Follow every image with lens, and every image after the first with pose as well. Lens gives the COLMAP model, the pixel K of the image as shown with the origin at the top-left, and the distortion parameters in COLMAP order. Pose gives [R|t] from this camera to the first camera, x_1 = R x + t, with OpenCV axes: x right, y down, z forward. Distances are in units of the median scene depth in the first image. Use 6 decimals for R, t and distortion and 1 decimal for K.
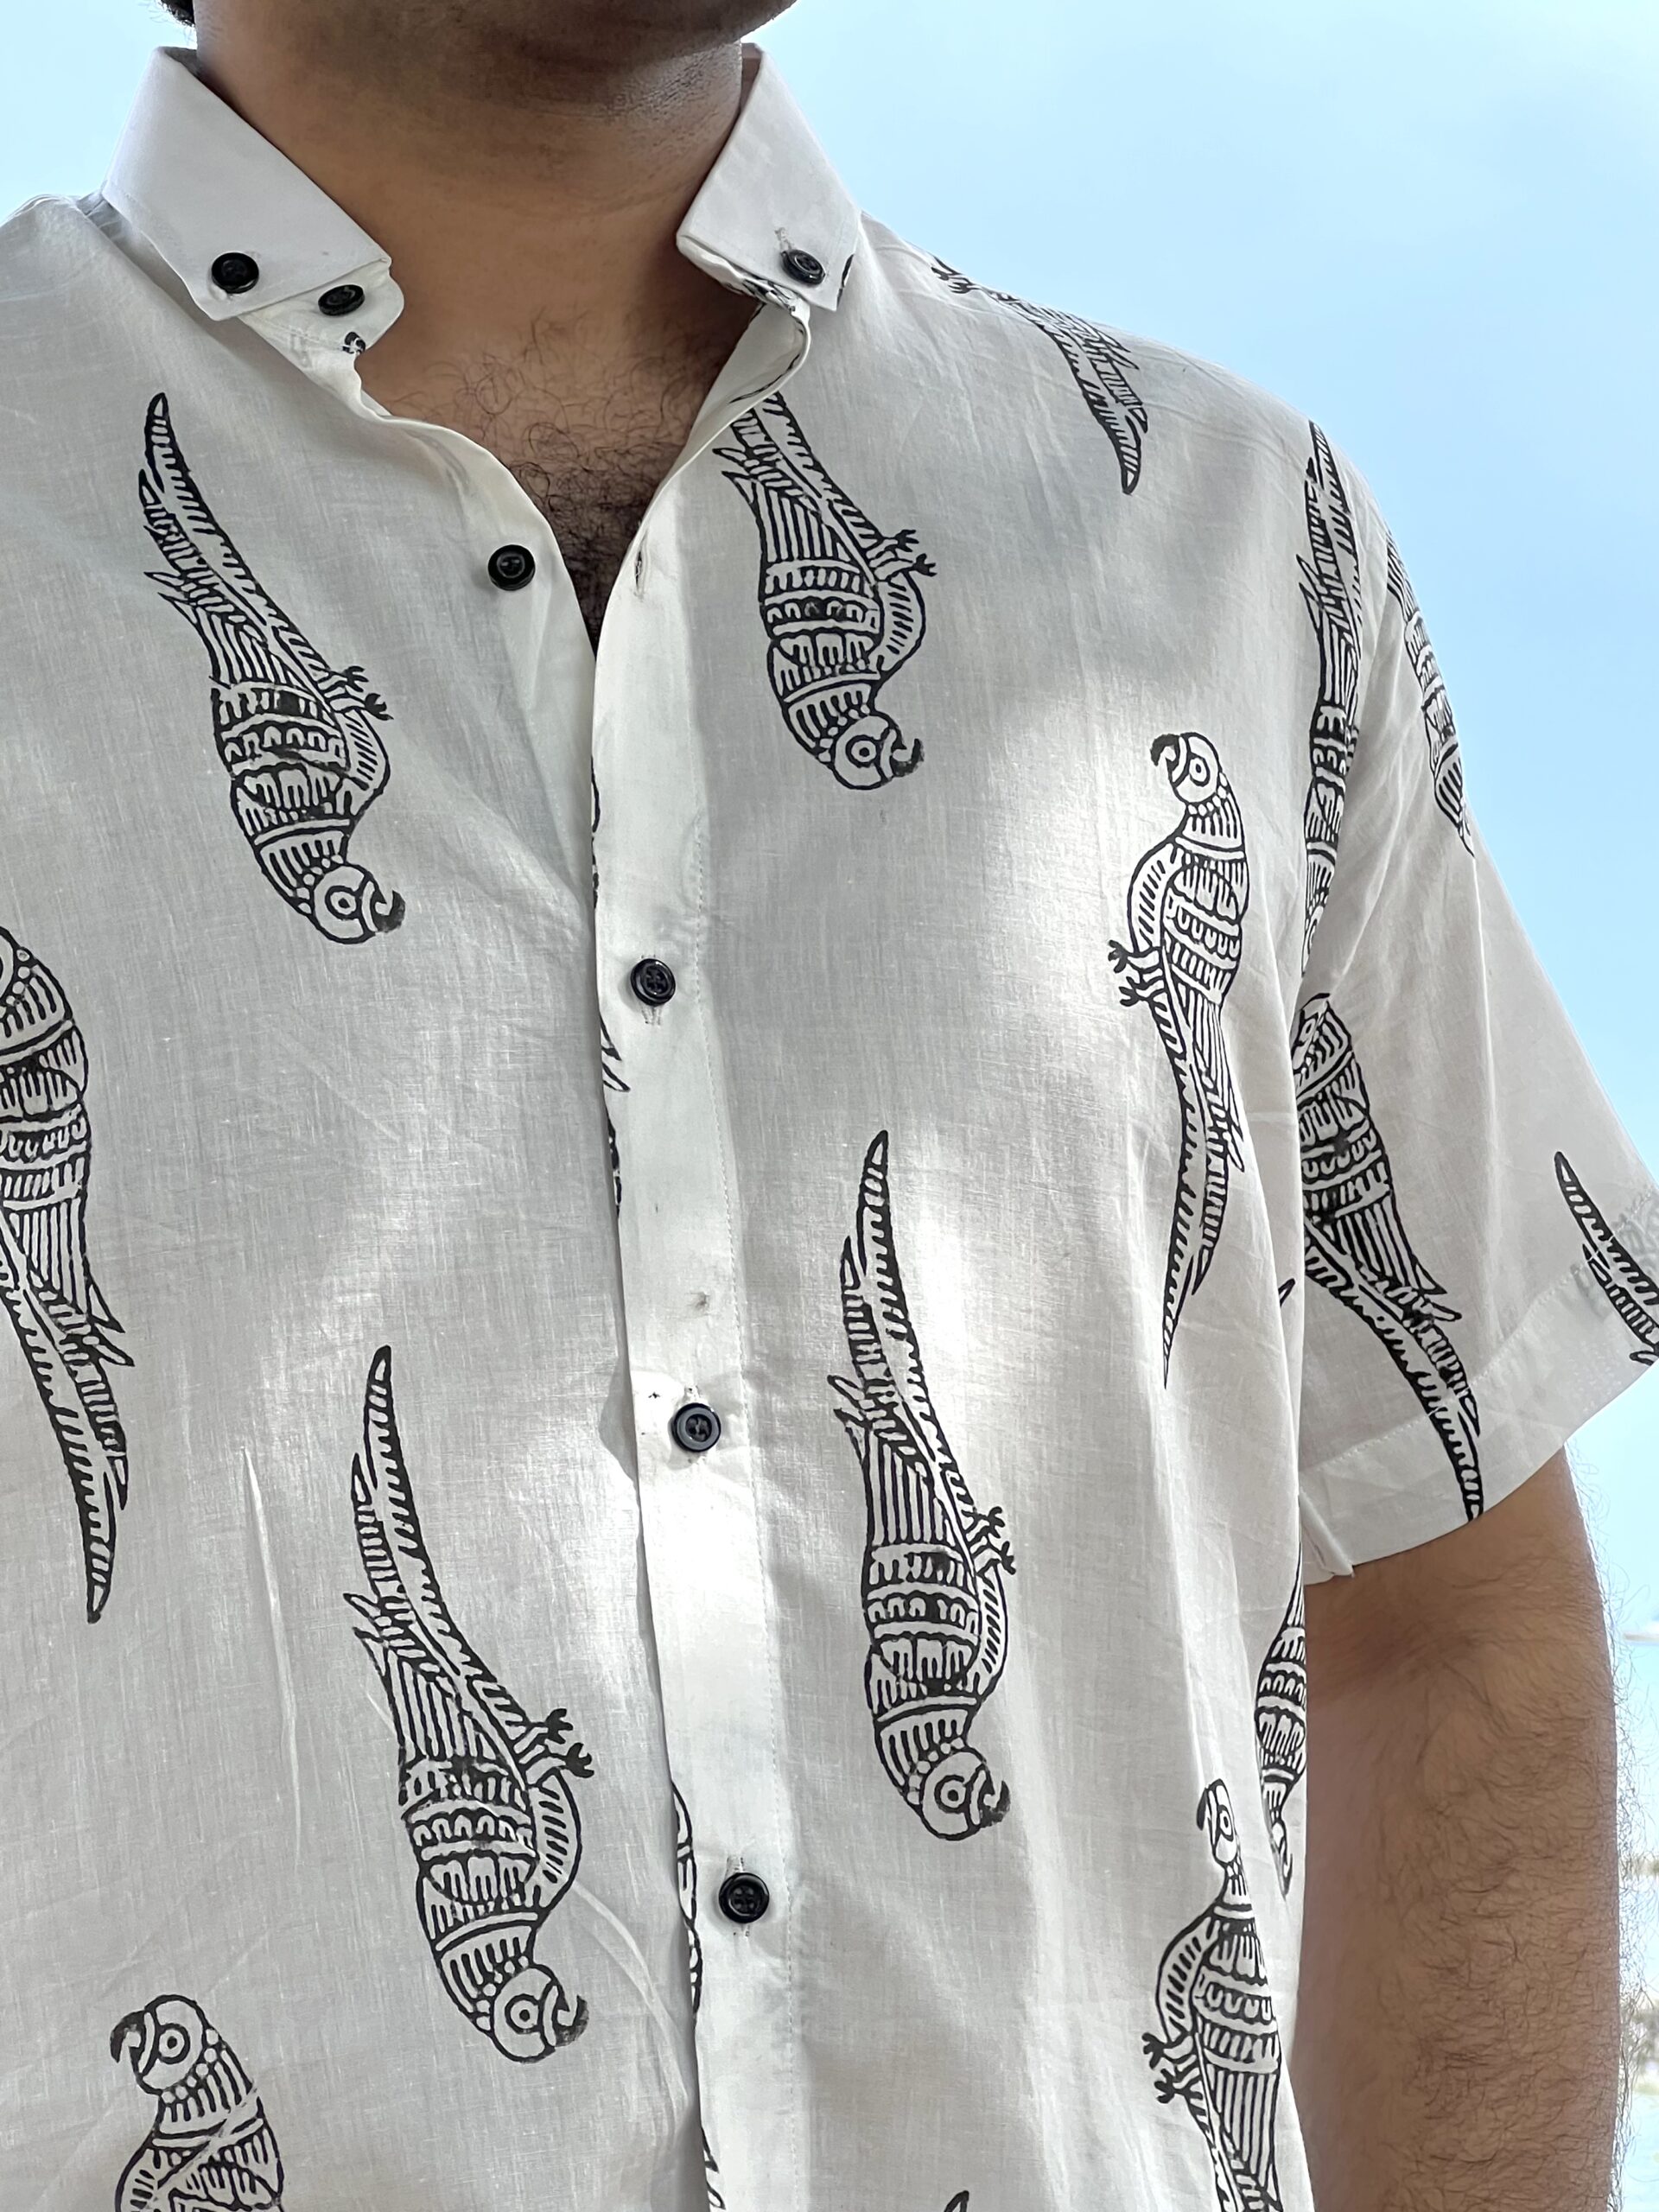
lens RADIAL K [[4842.7, 0, 829.5], [0, 4842.7, 1106.0], [0, 0, 1]] dist [0.058636, 0.237843]
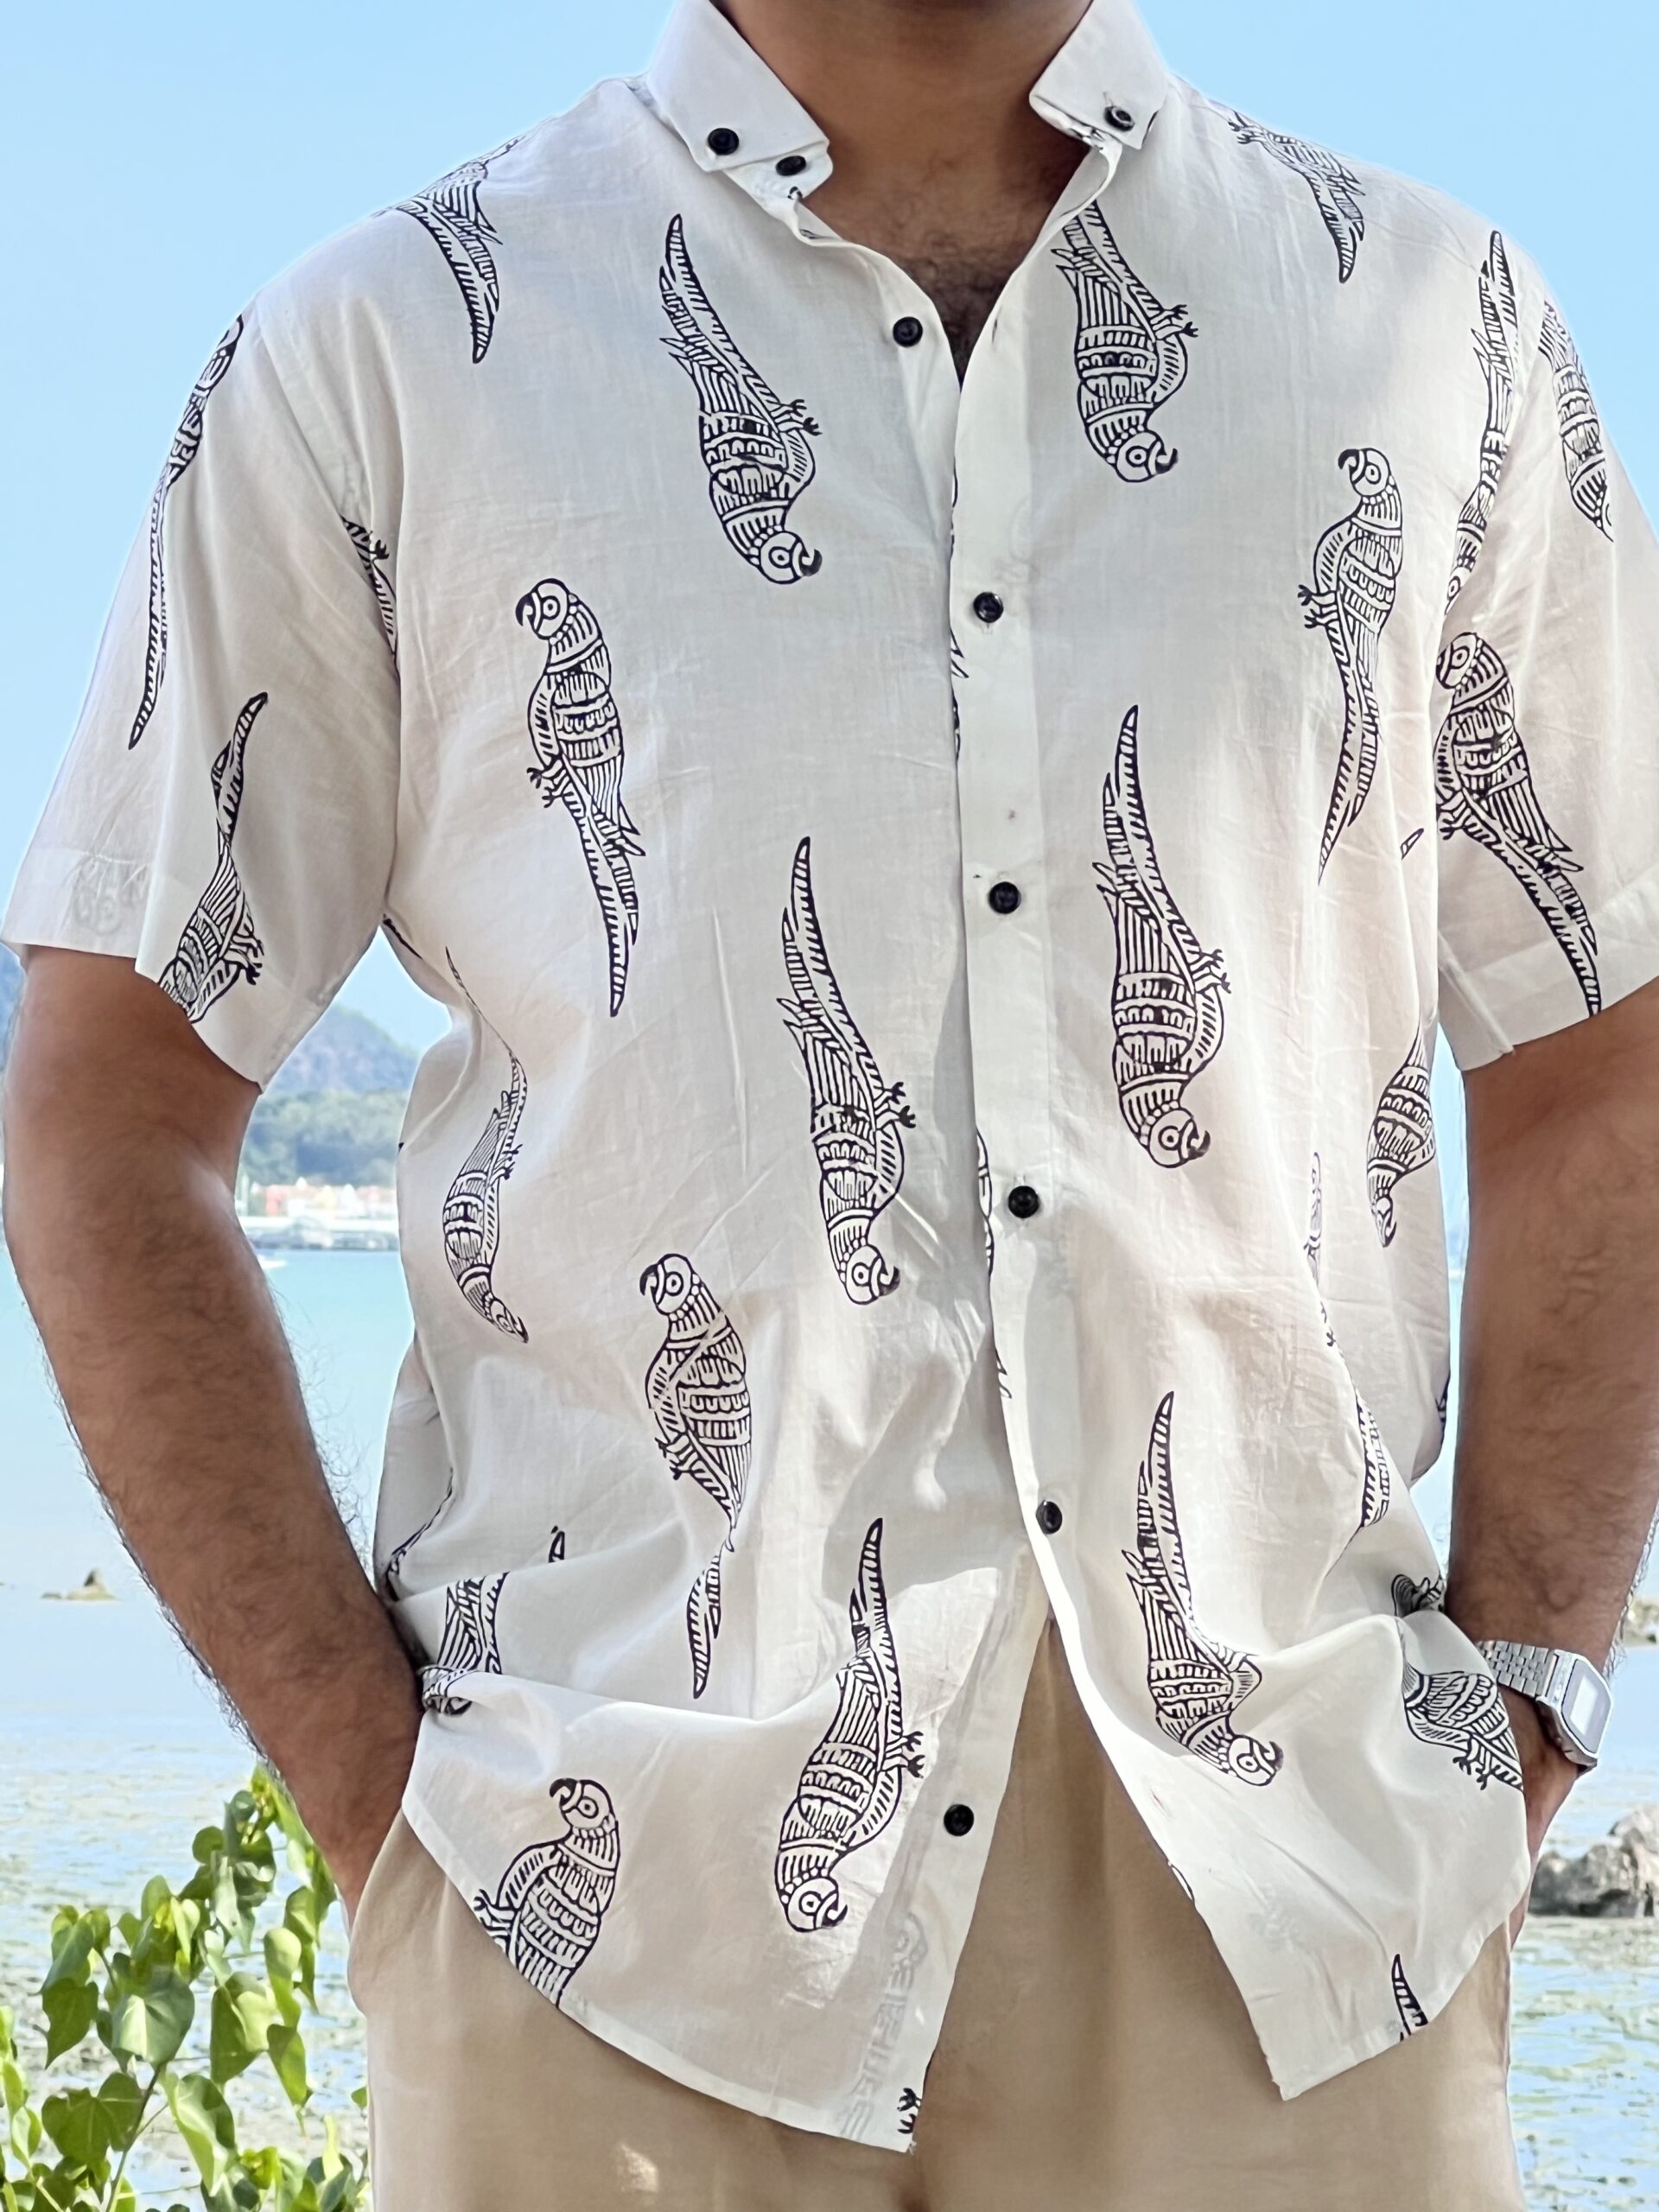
lens RADIAL K [[9409.8, 0, 829.5], [0, 9409.8, 1106.0], [0, 0, 1]] dist [0.279003, 2.464406]
pose [[0.993748, 0.018194, -0.110150, 0.235086], [-0.019701, 0.999726, -0.012607, 0.164140], [0.109891, 0.014699, 0.993835, -1.878237]]
